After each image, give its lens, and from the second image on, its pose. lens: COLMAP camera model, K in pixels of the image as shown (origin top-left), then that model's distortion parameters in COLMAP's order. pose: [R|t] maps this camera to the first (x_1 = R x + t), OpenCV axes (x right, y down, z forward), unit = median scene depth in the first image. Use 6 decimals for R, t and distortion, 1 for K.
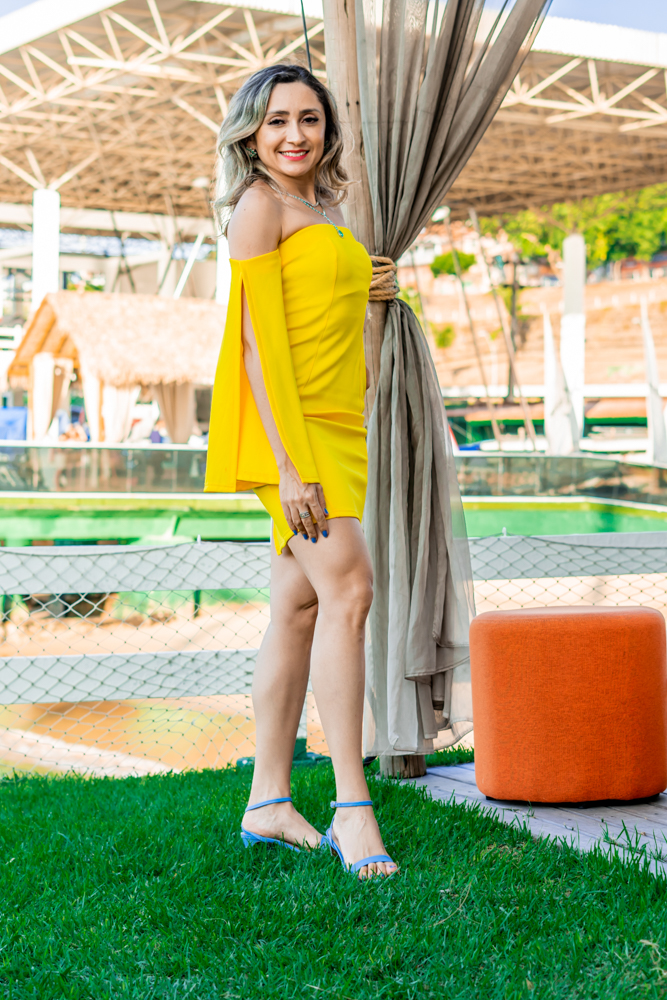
lens RADIAL K [[2164.8, 0, 331.7], [0, 2164.8, 498.2], [0, 0, 1]] dist [-0.007493, 0.000000]
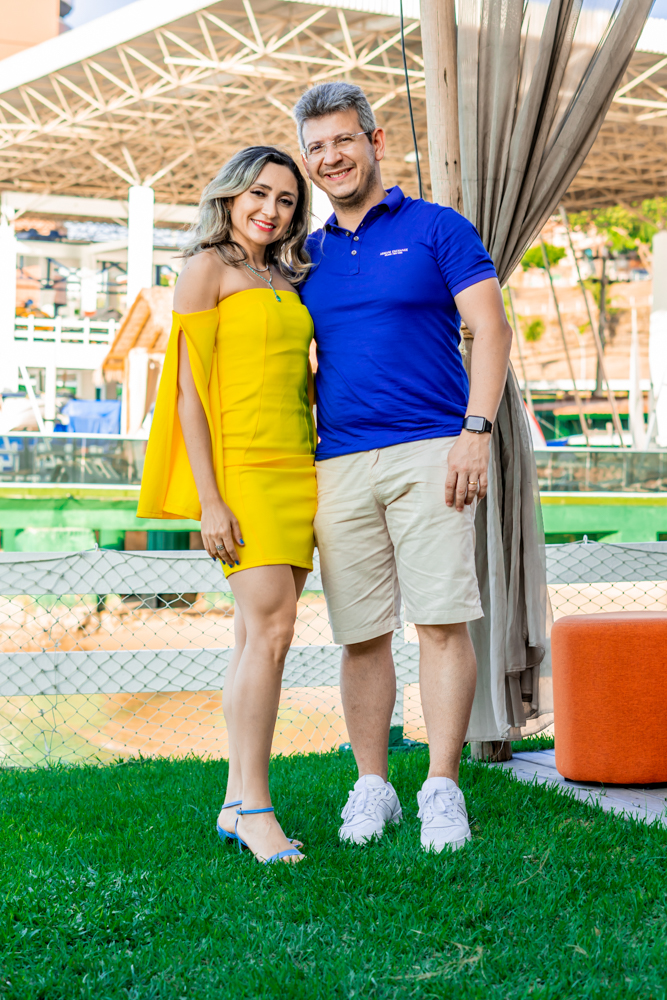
lens RADIAL K [[2164.8, 0, 334.7], [0, 2164.8, 502.9], [0, 0, 1]] dist [-0.007493, 0.000000]
pose [[0.999218, 0.007194, -0.038875, -0.004536], [-0.006939, 0.999954, 0.006682, -0.009837], [0.038921, -0.006407, 0.999222, -0.101314]]
